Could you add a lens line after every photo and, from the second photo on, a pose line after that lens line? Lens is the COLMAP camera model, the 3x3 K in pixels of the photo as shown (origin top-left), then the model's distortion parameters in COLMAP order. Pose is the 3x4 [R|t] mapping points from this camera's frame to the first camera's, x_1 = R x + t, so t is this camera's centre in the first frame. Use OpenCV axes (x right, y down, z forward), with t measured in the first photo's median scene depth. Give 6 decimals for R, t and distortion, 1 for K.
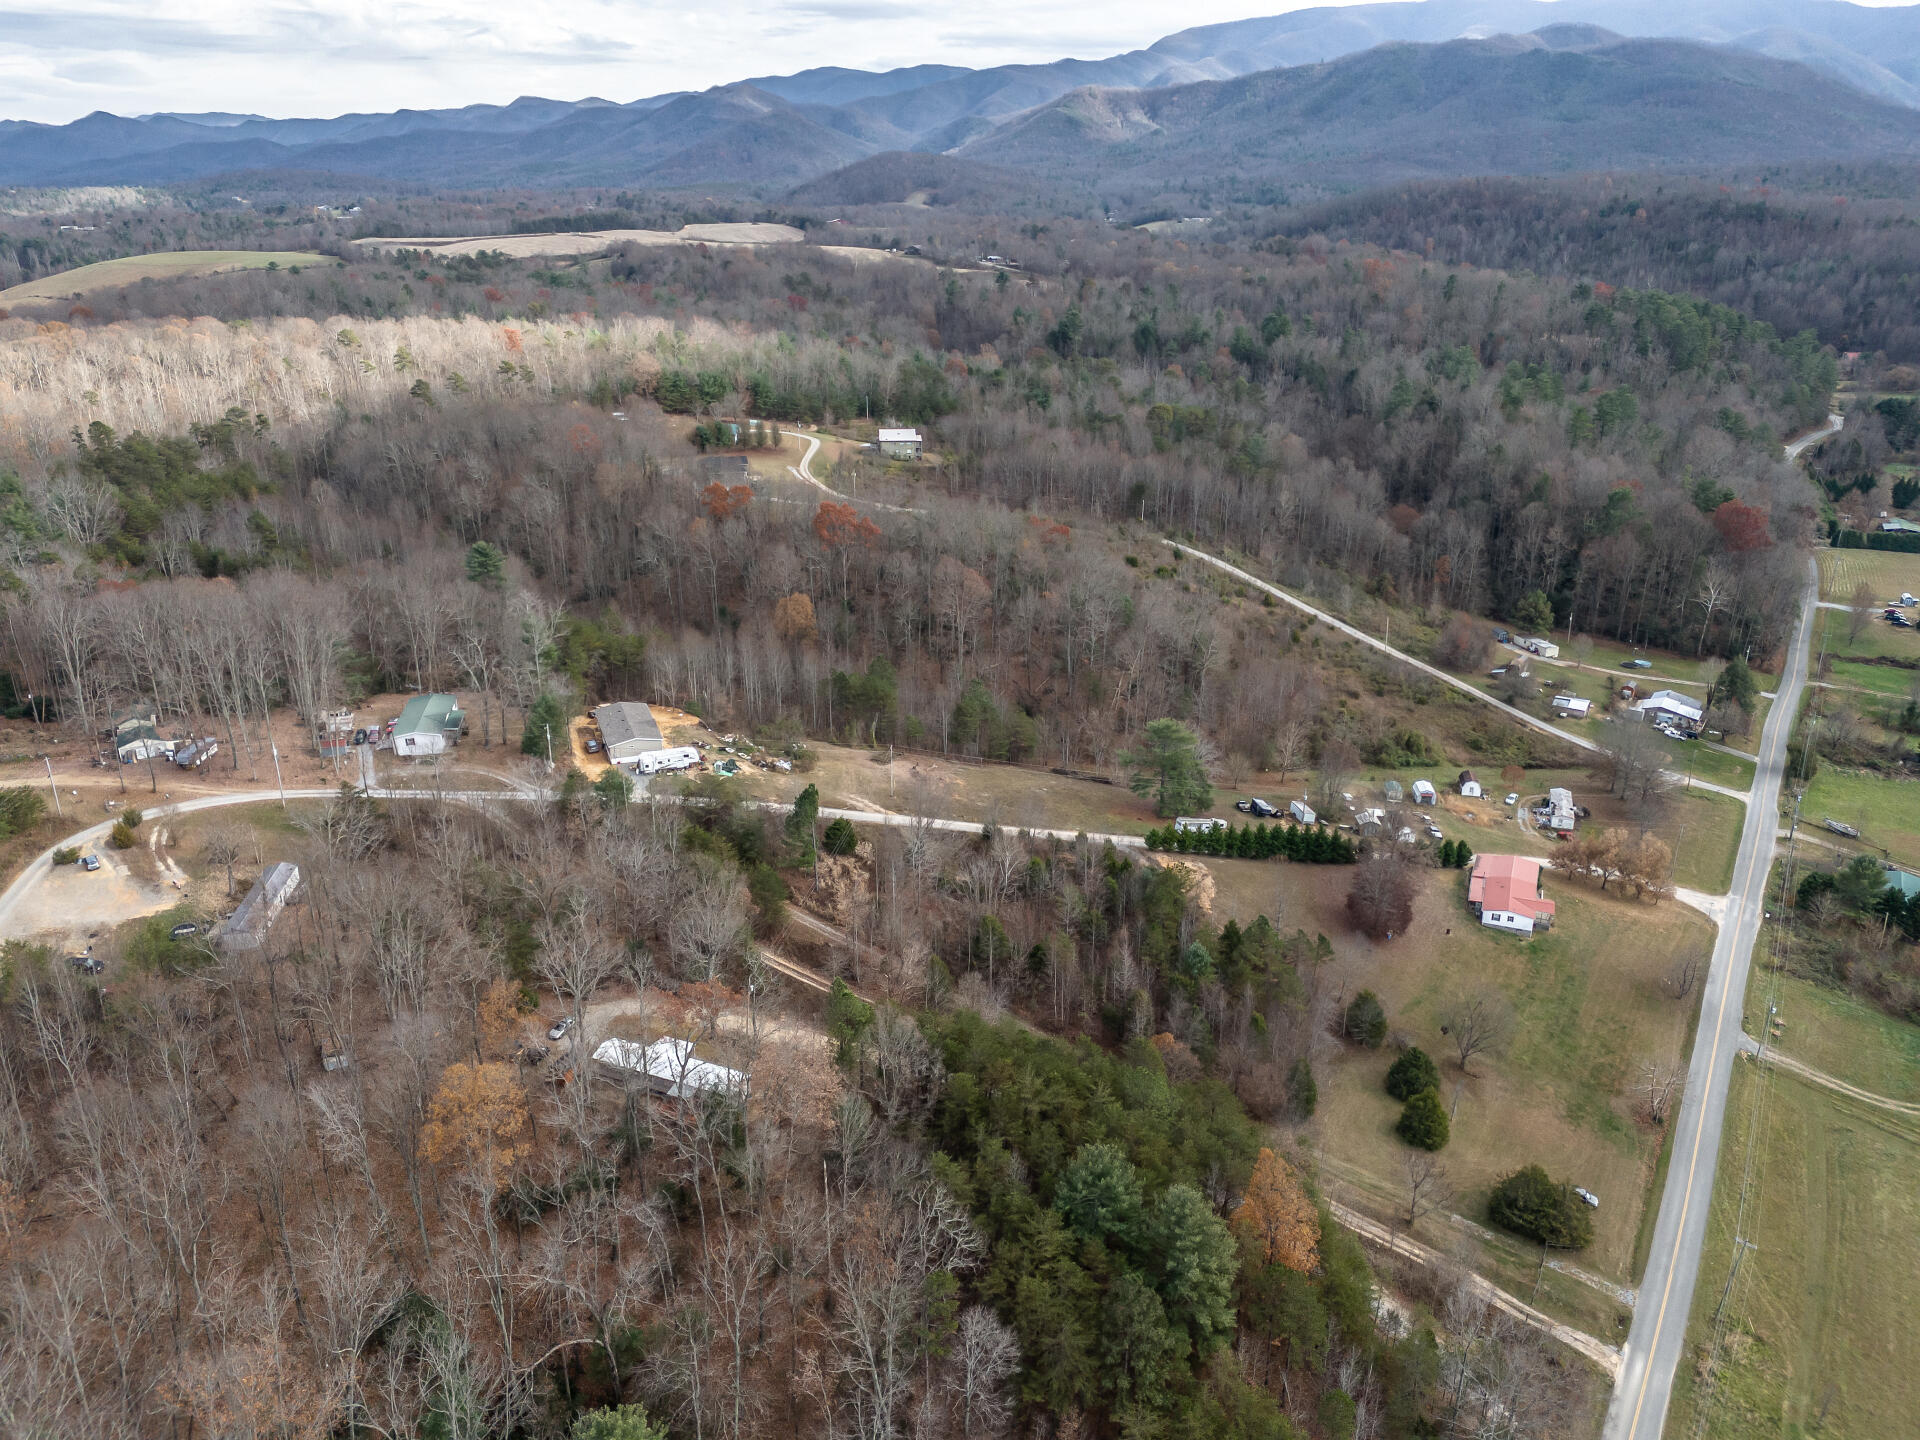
lens RADIAL K [[1406.3, 0, 961.7], [0, 1406.3, 712.7], [0, 0, 1]] dist [0.079572, -0.081356]
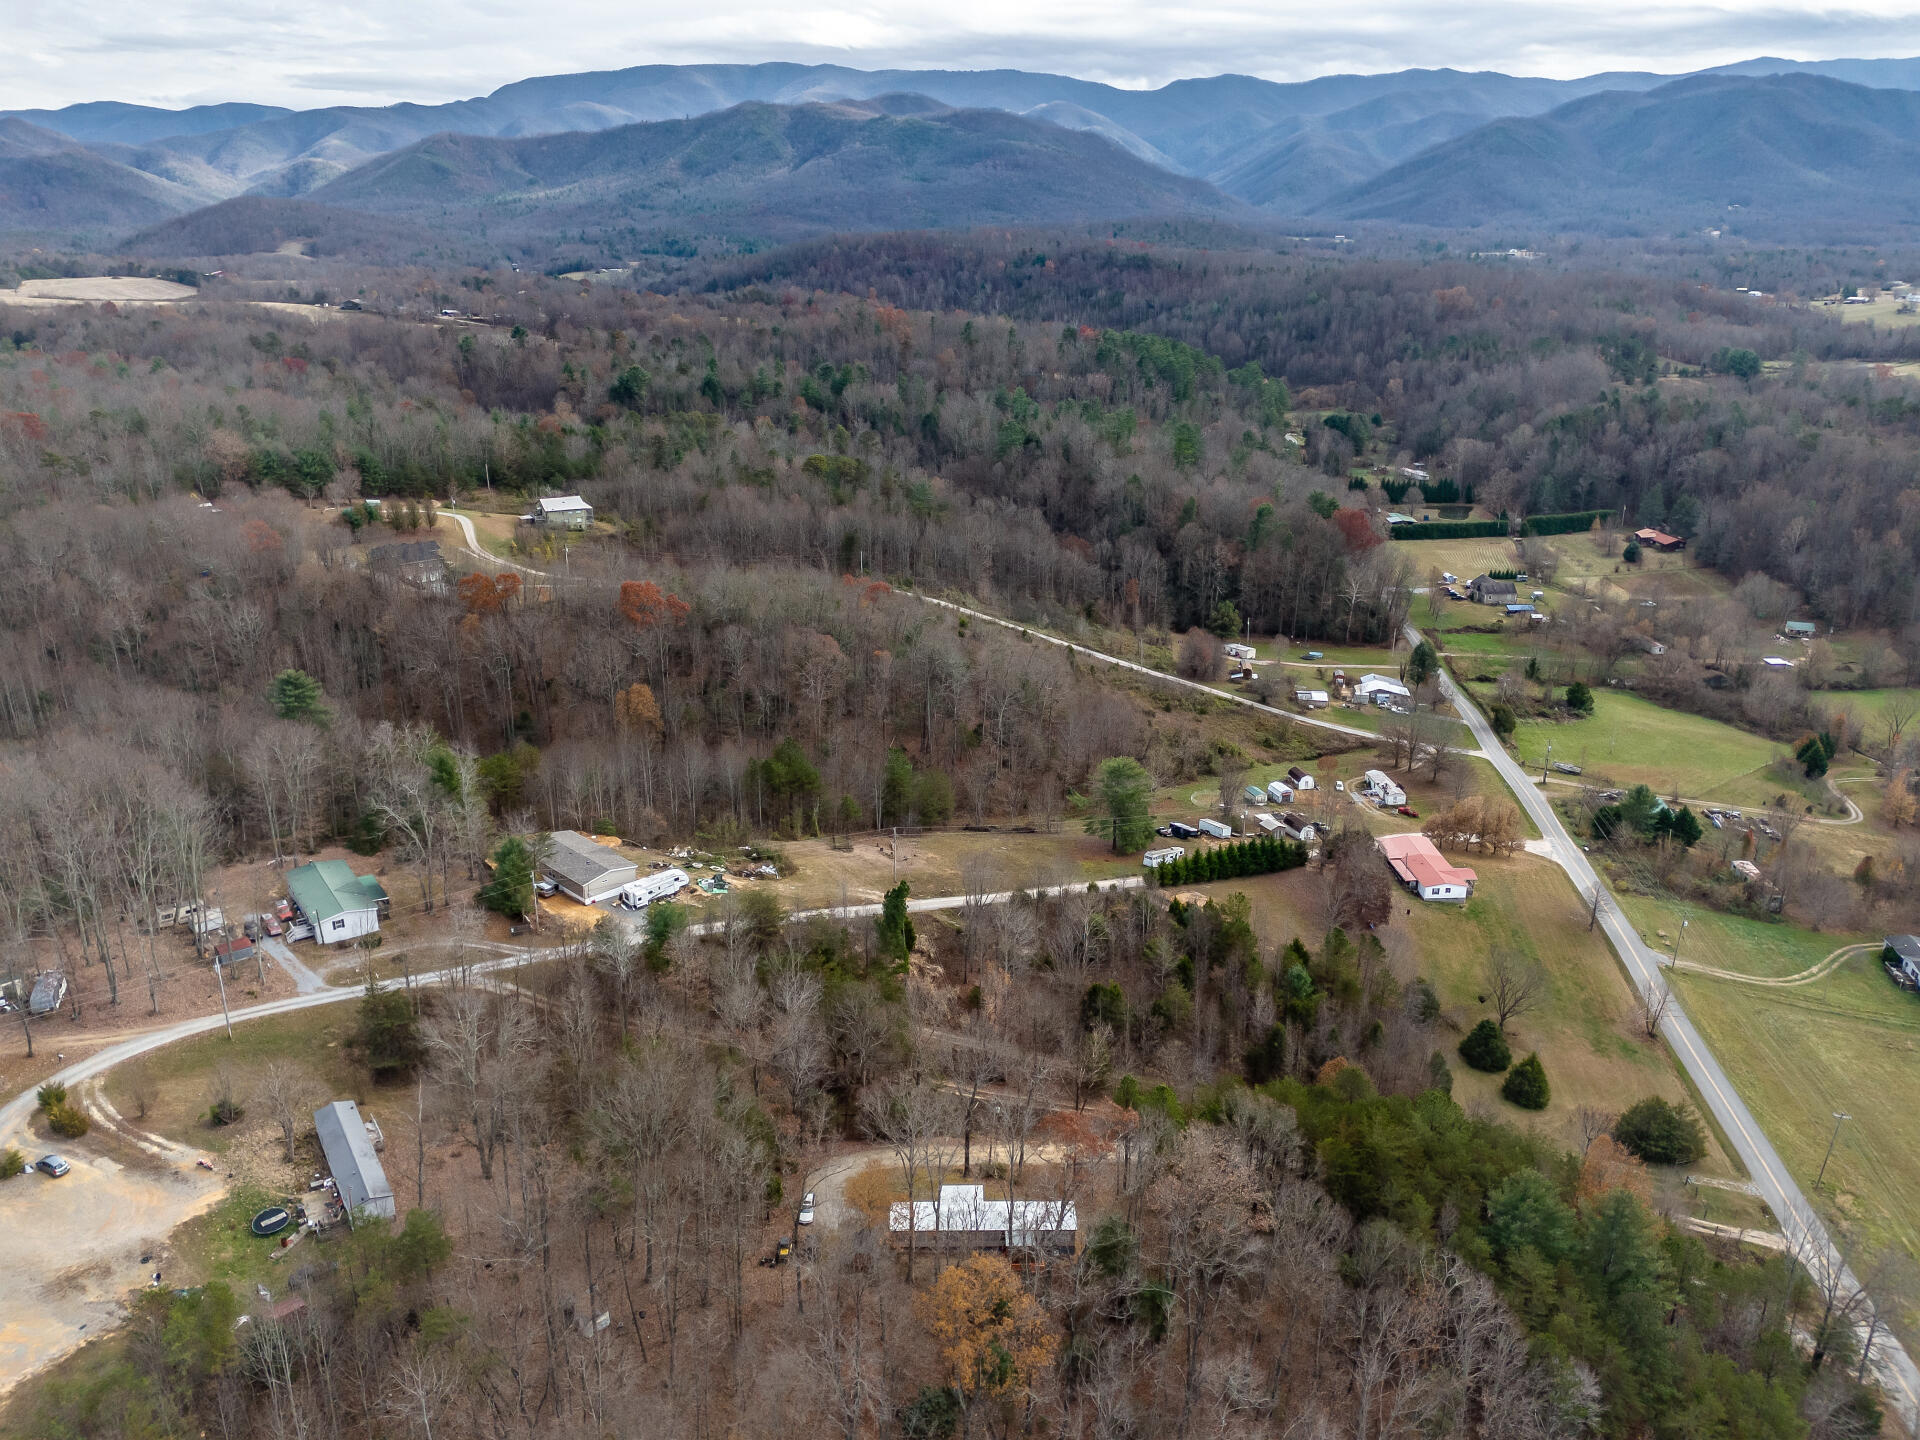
lens RADIAL K [[1406.3, 0, 961.7], [0, 1406.3, 712.7], [0, 0, 1]] dist [0.079572, -0.081356]
pose [[0.911128, -0.134374, 0.389601, -0.255440], [0.146597, 0.989195, -0.001659, -0.031594], [-0.385168, 0.058626, 0.920982, 0.079343]]
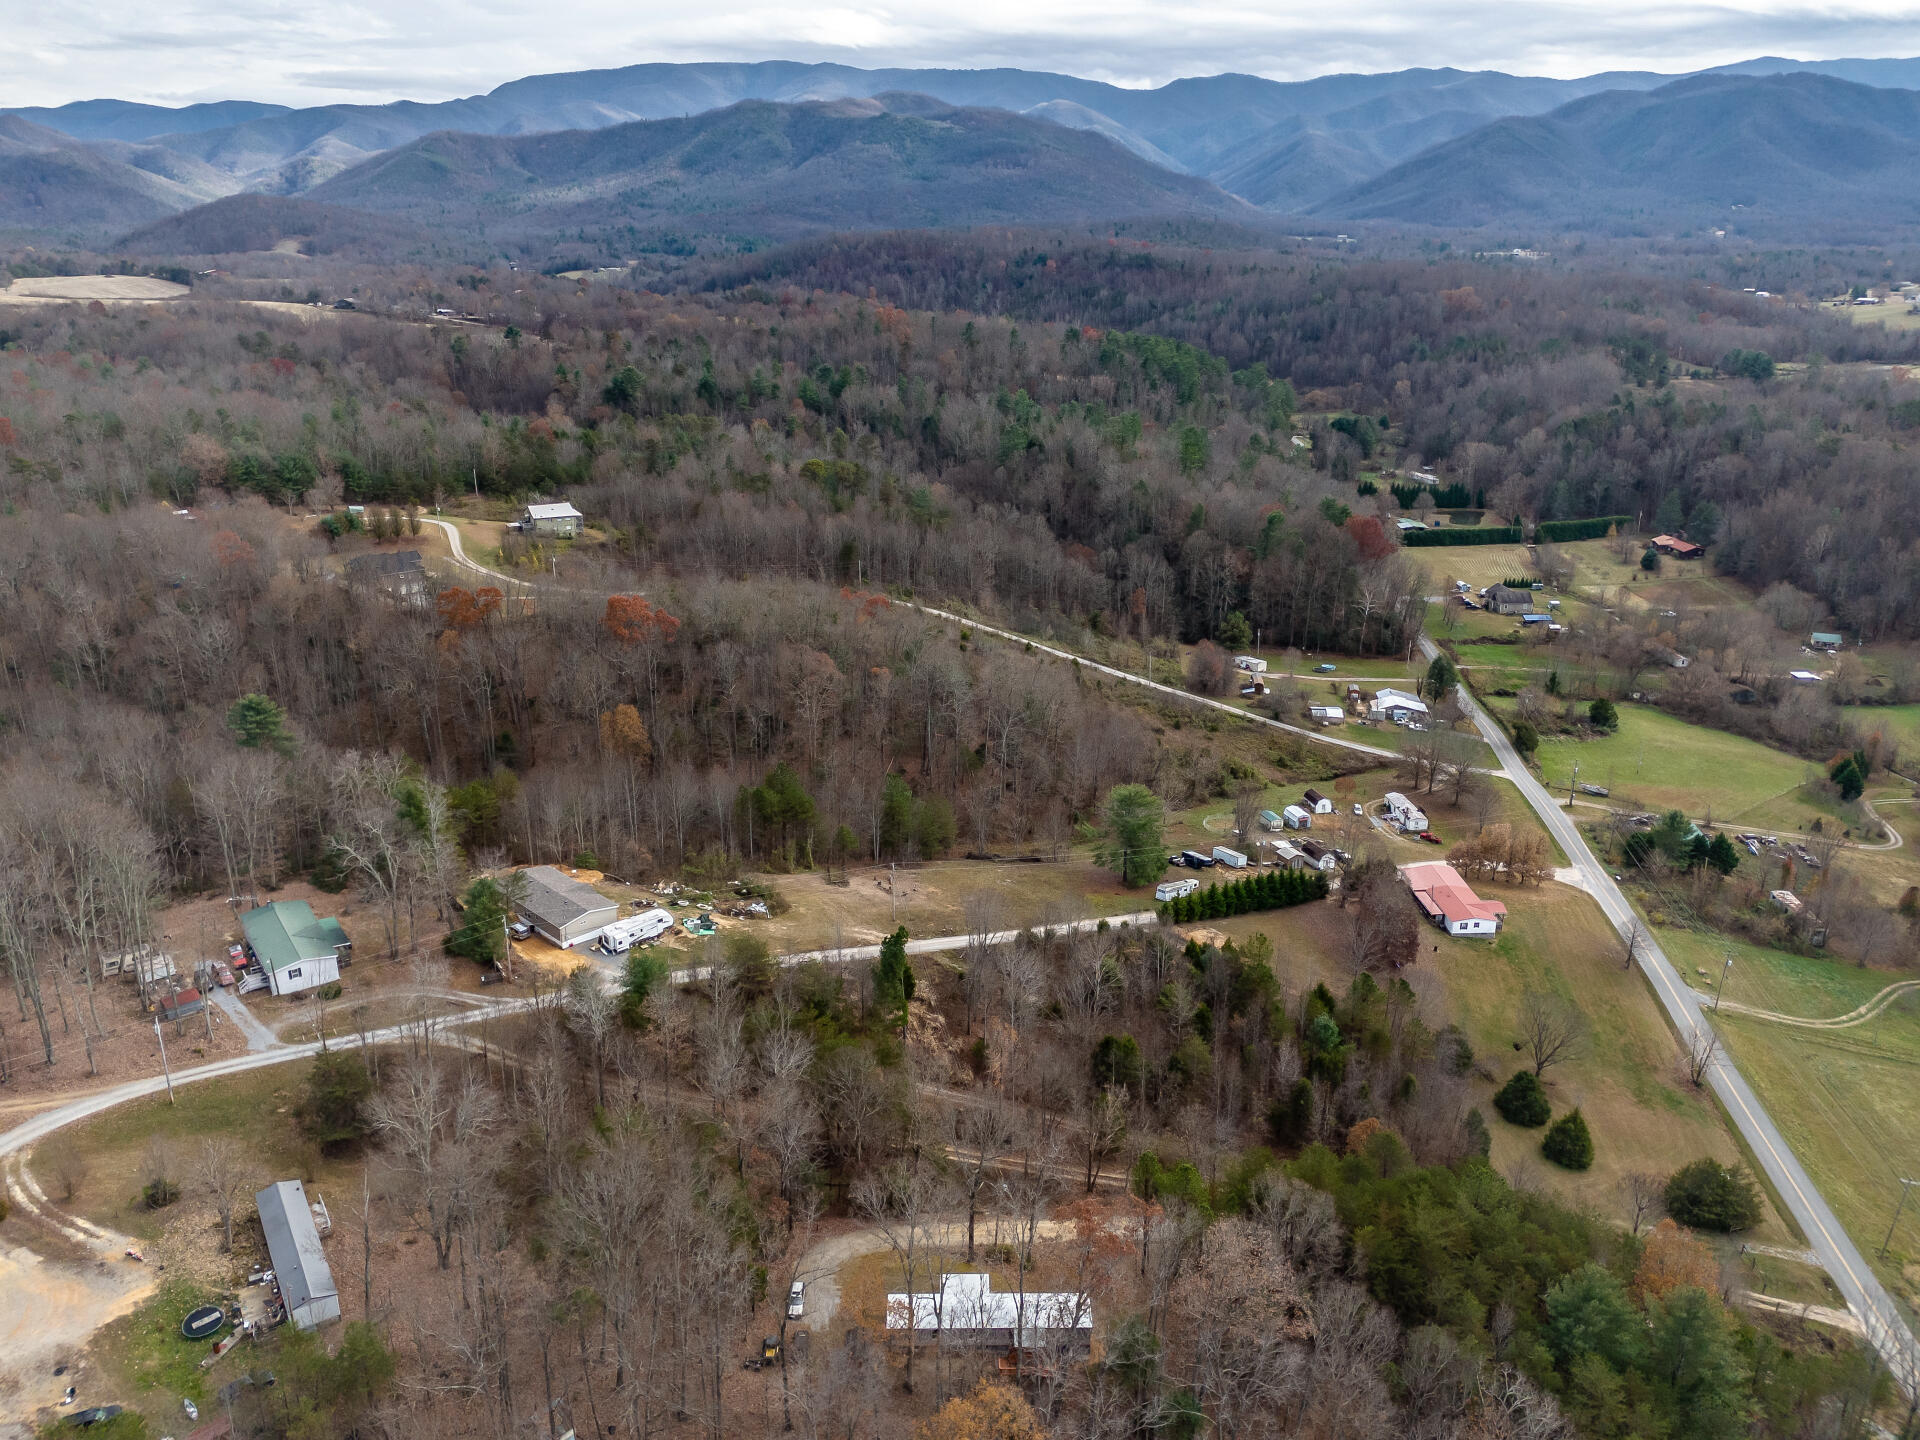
lens RADIAL K [[1406.3, 0, 961.7], [0, 1406.3, 712.7], [0, 0, 1]] dist [0.079572, -0.081356]
pose [[0.911207, -0.133569, 0.389693, -0.239916], [0.145474, 0.989361, -0.001049, -0.044613], [-0.385407, 0.057646, 0.920944, 0.114665]]
